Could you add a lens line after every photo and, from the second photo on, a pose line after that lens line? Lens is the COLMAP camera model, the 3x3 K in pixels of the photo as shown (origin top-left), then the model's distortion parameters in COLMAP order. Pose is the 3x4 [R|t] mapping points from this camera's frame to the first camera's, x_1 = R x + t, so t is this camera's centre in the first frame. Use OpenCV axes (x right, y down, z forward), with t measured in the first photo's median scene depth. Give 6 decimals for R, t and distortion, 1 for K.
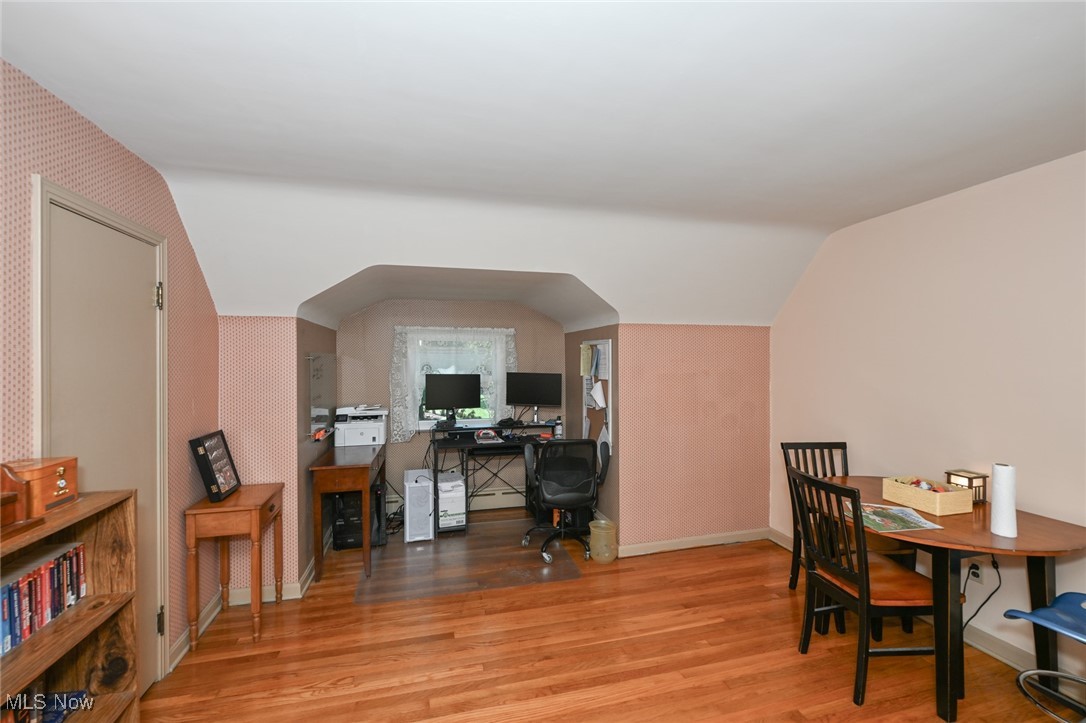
lens RADIAL K [[464.1, 0, 544.4], [0, 464.1, 364.5], [0, 0, 1]] dist [0.000598, 0.000017]
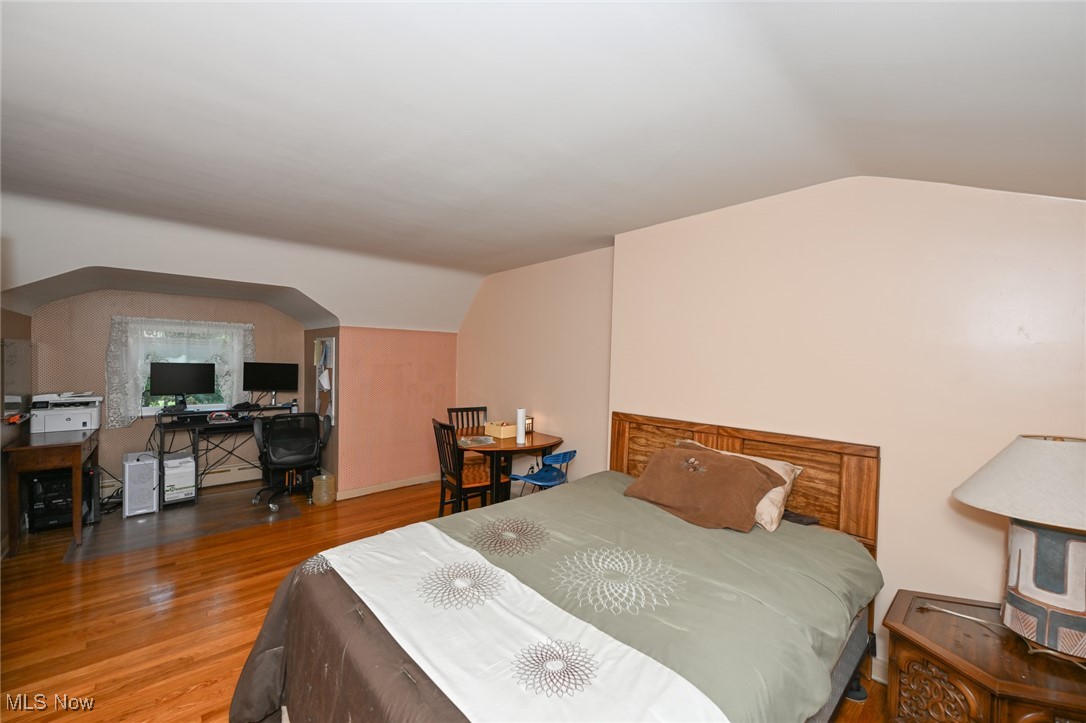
lens RADIAL K [[432.1, 0, 543.6], [0, 432.1, 363.3], [0, 0, 1]] dist [-0.000739, -0.000020]
pose [[0.885217, 0.012778, 0.465003, 0.088606], [-0.016572, 0.999854, 0.004074, 0.004028], [-0.464883, -0.011312, 0.885300, -0.322422]]
